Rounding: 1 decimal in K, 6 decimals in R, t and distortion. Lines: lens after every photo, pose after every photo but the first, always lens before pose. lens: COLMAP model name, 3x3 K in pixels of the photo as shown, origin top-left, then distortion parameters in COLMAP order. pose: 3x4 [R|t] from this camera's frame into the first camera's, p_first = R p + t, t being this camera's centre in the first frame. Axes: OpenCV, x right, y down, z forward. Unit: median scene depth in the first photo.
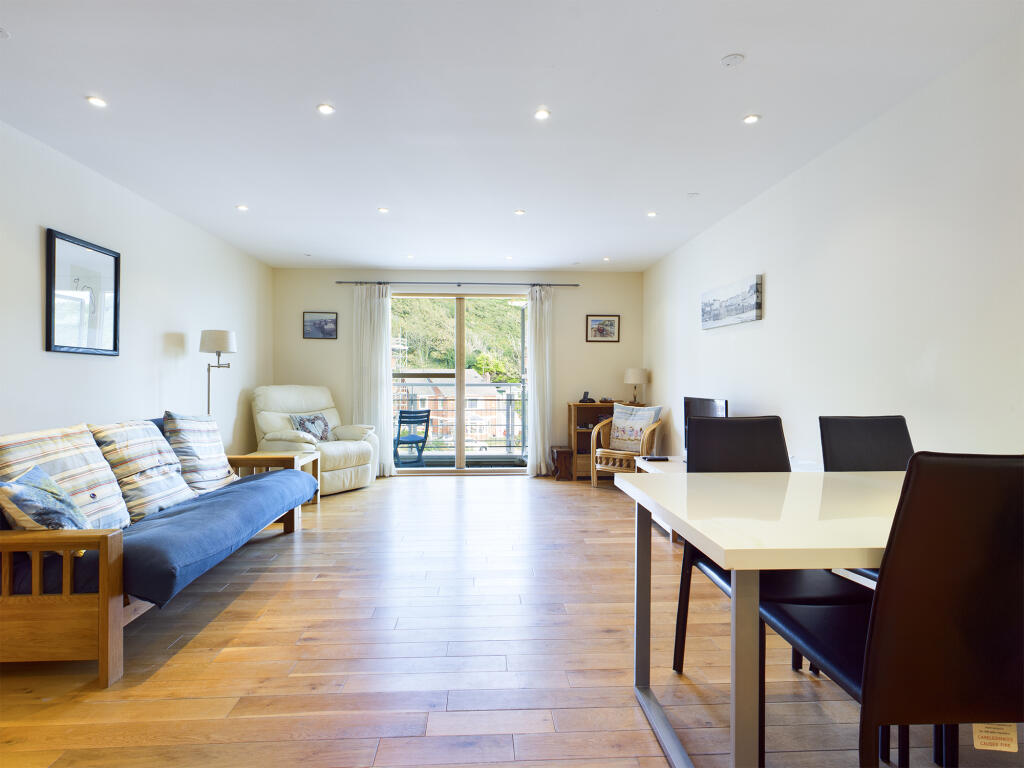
lens RADIAL K [[540.4, 0, 512.0], [0, 540.4, 384.0], [0, 0, 1]] dist [0.001602, 0.000316]
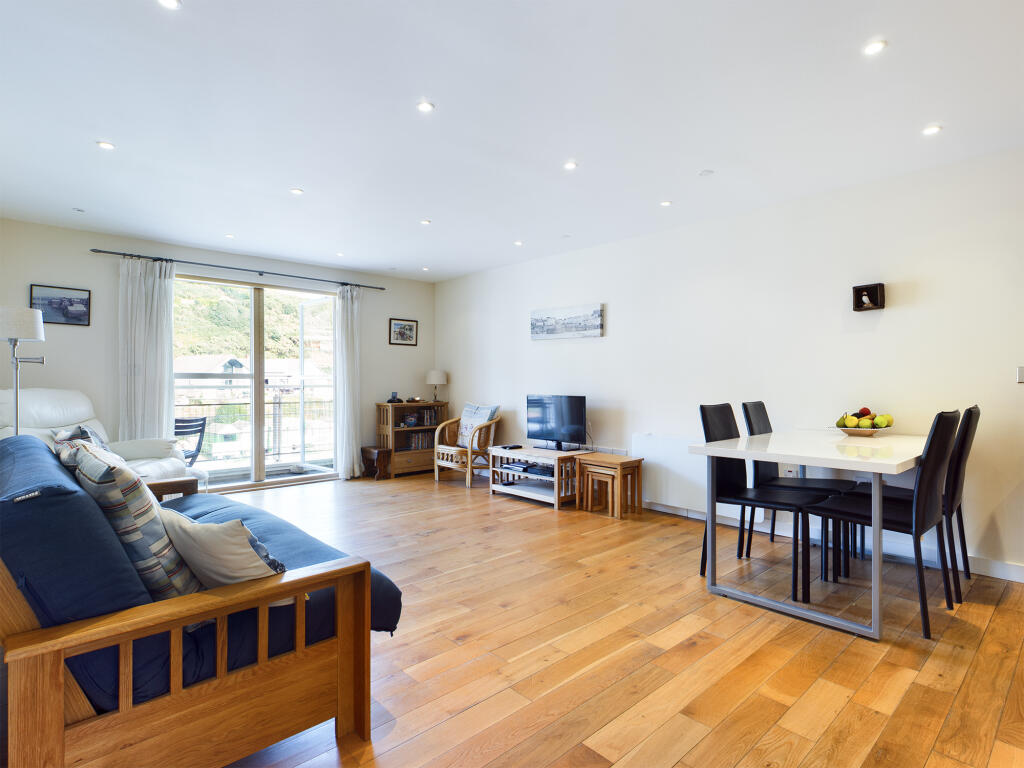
lens RADIAL K [[535.5, 0, 512.0], [0, 535.5, 384.0], [0, 0, 1]] dist [0.001087, 0.000220]
pose [[0.773603, -0.003123, 0.633663, -0.342376], [0.005228, 0.999985, -0.001455, 0.000765], [-0.633649, 0.004438, 0.773608, 0.061304]]
